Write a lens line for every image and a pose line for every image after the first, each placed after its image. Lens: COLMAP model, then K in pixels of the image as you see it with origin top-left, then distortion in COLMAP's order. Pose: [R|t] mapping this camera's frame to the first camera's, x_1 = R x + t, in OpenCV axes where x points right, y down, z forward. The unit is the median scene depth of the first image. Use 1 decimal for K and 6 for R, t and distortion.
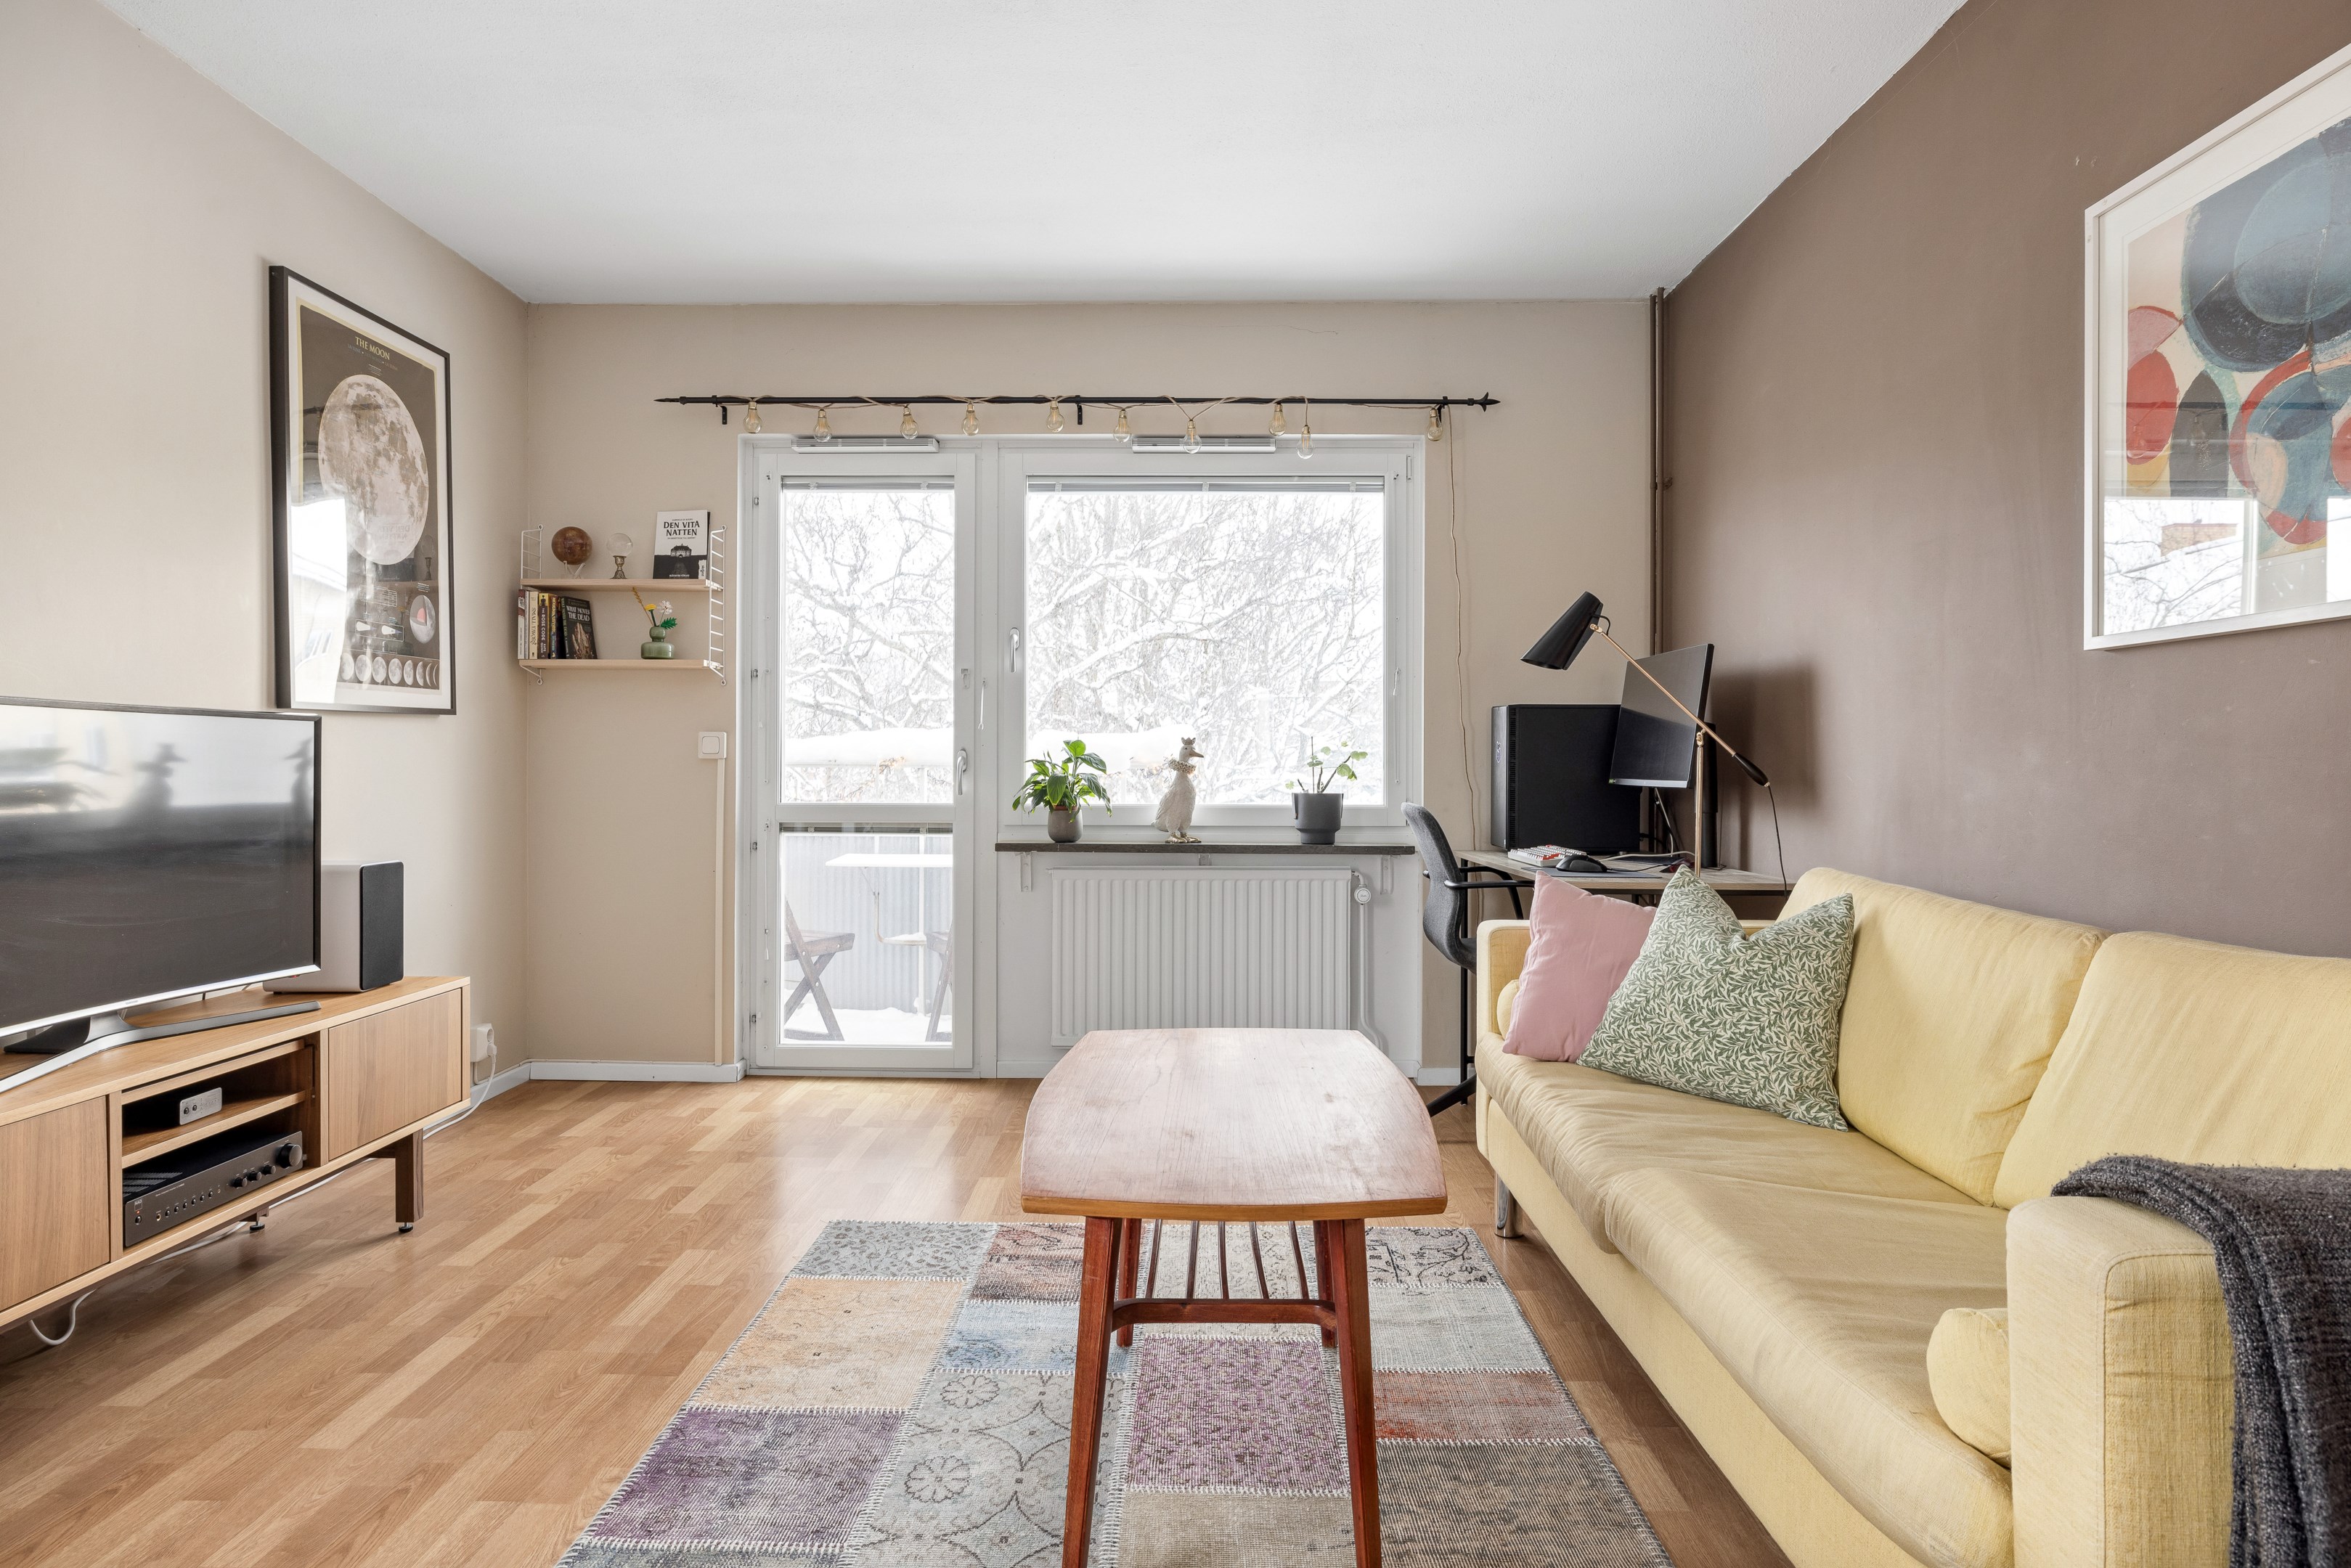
lens RADIAL K [[1406.3, 0, 1172.2], [0, 1406.3, 760.0], [0, 0, 1]] dist [0.006160, -0.000148]
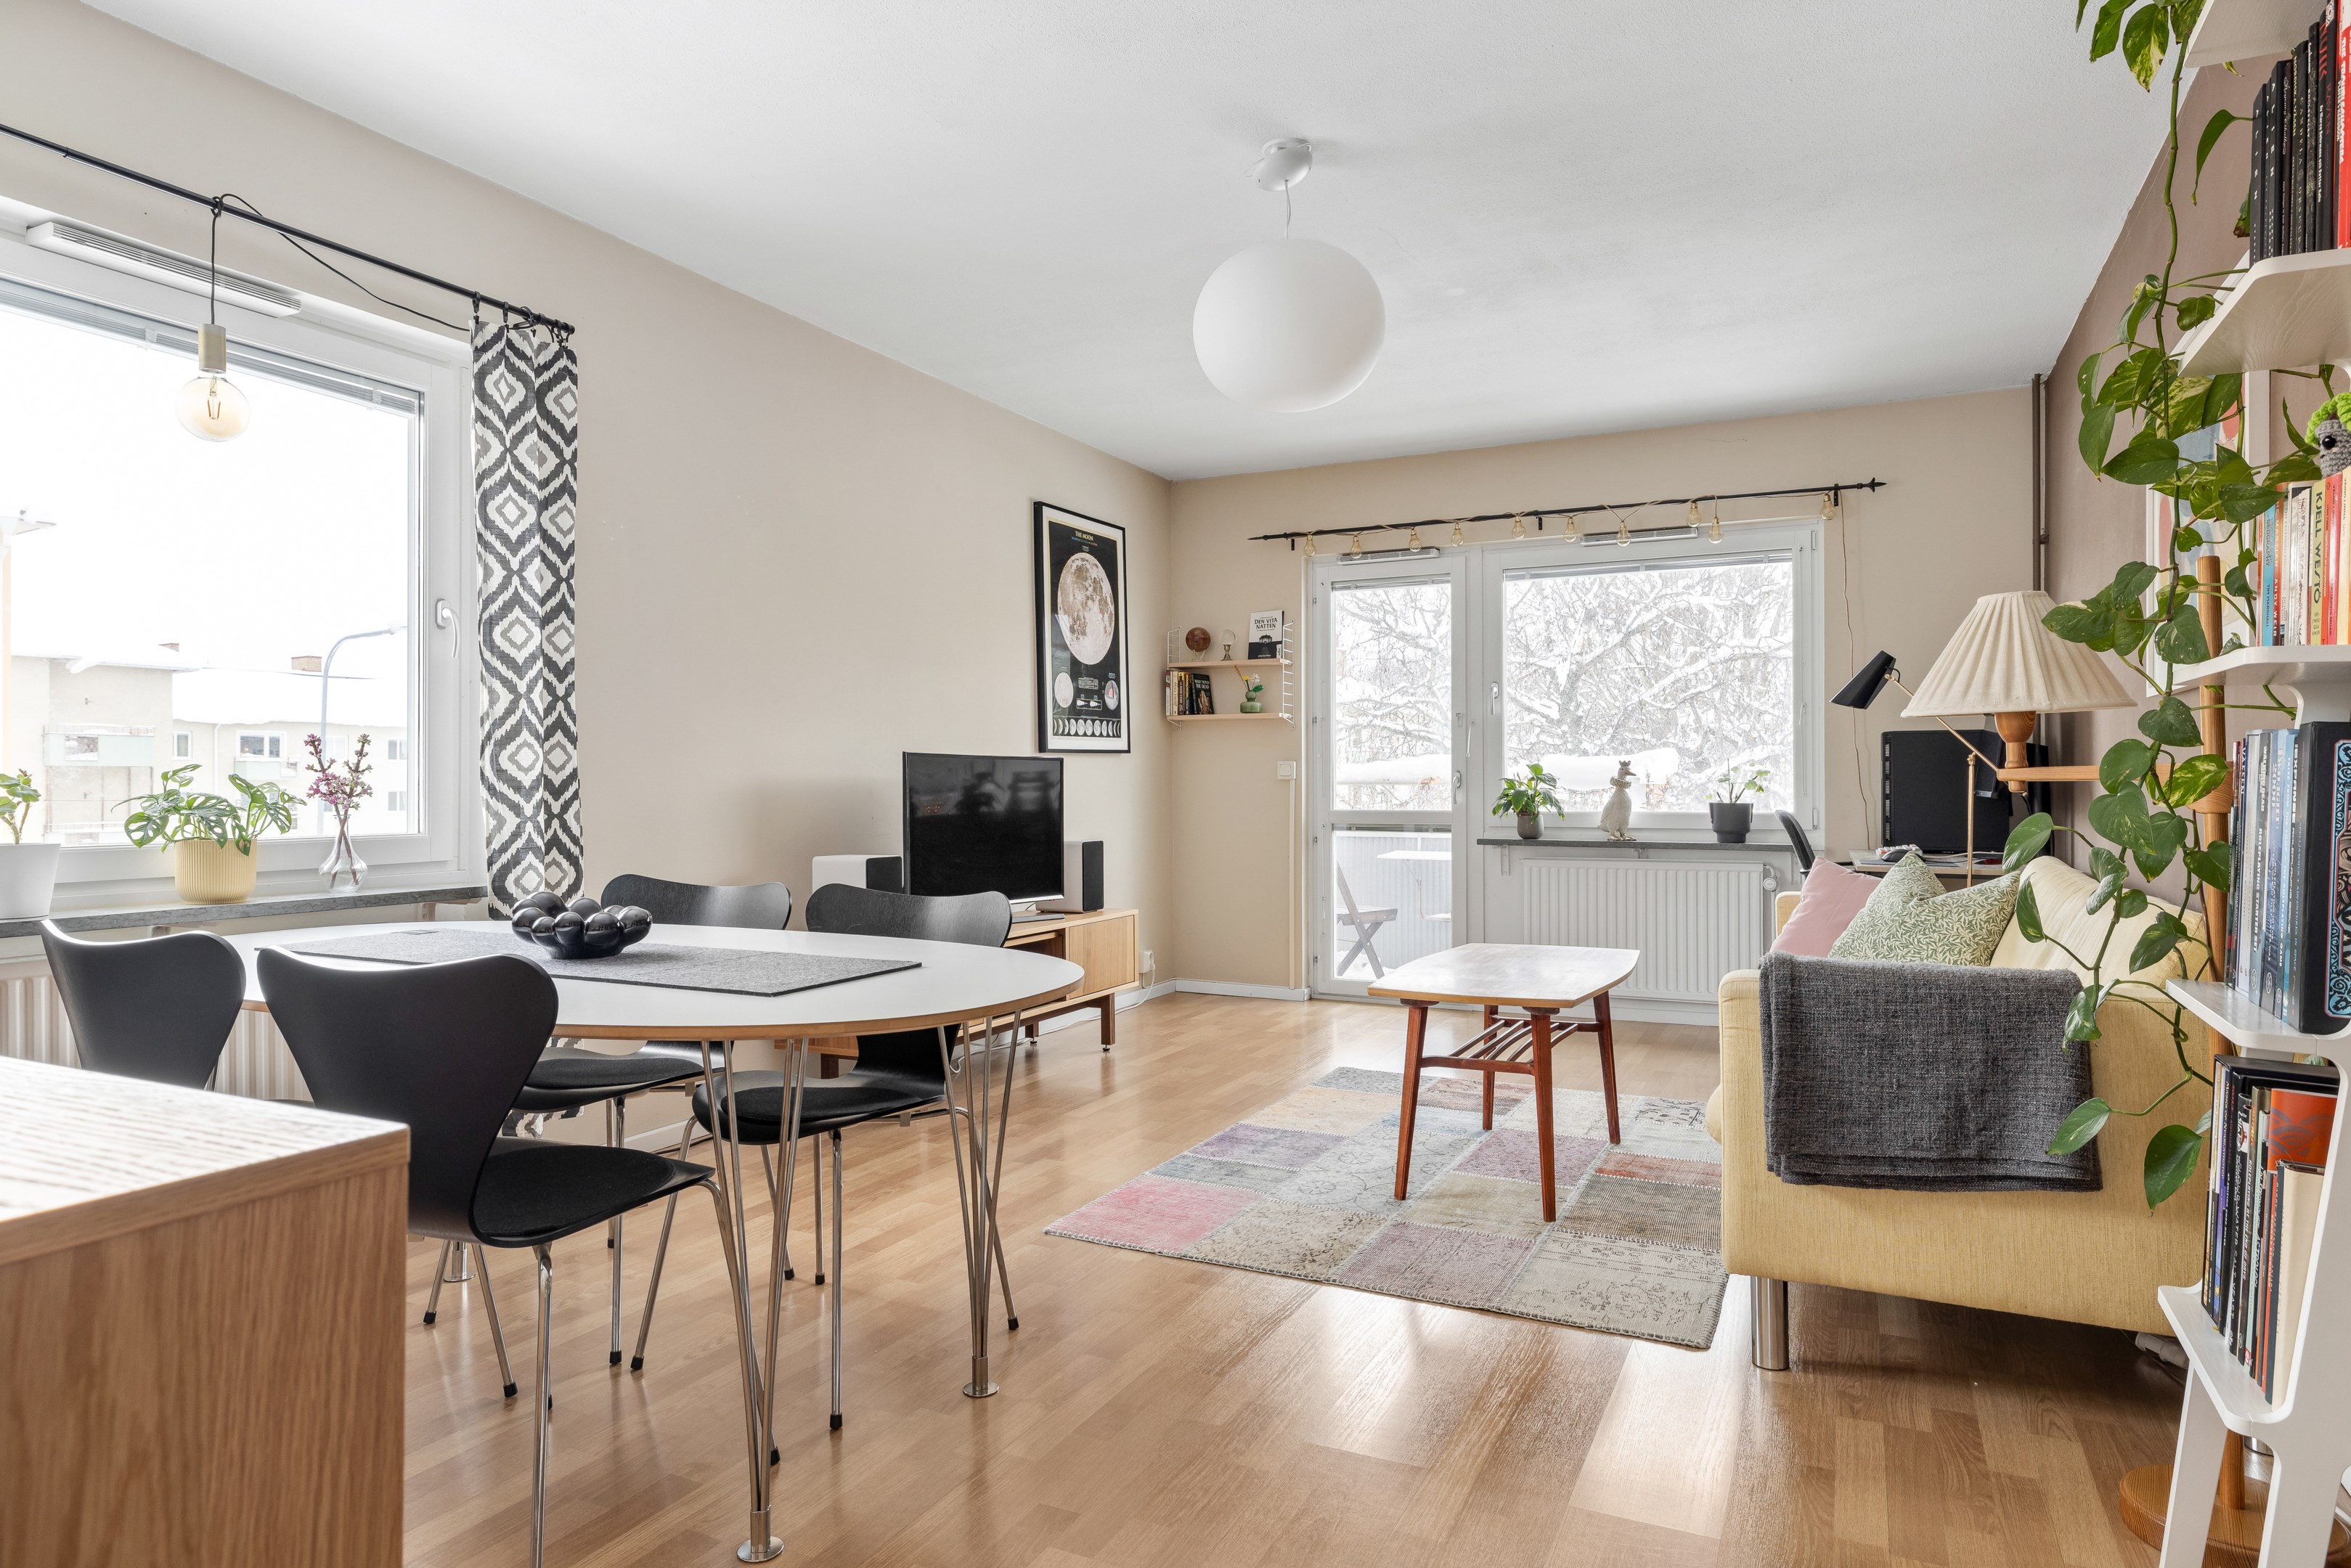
lens RADIAL K [[1406.3, 0, 1157.0], [0, 1406.3, 773.2], [0, 0, 1]] dist [0.006160, -0.000148]
pose [[0.898289, -0.008923, -0.439314, 0.198894], [0.007707, 0.999960, -0.004552, -0.001917], [0.439337, 0.000704, 0.898322, -0.380973]]
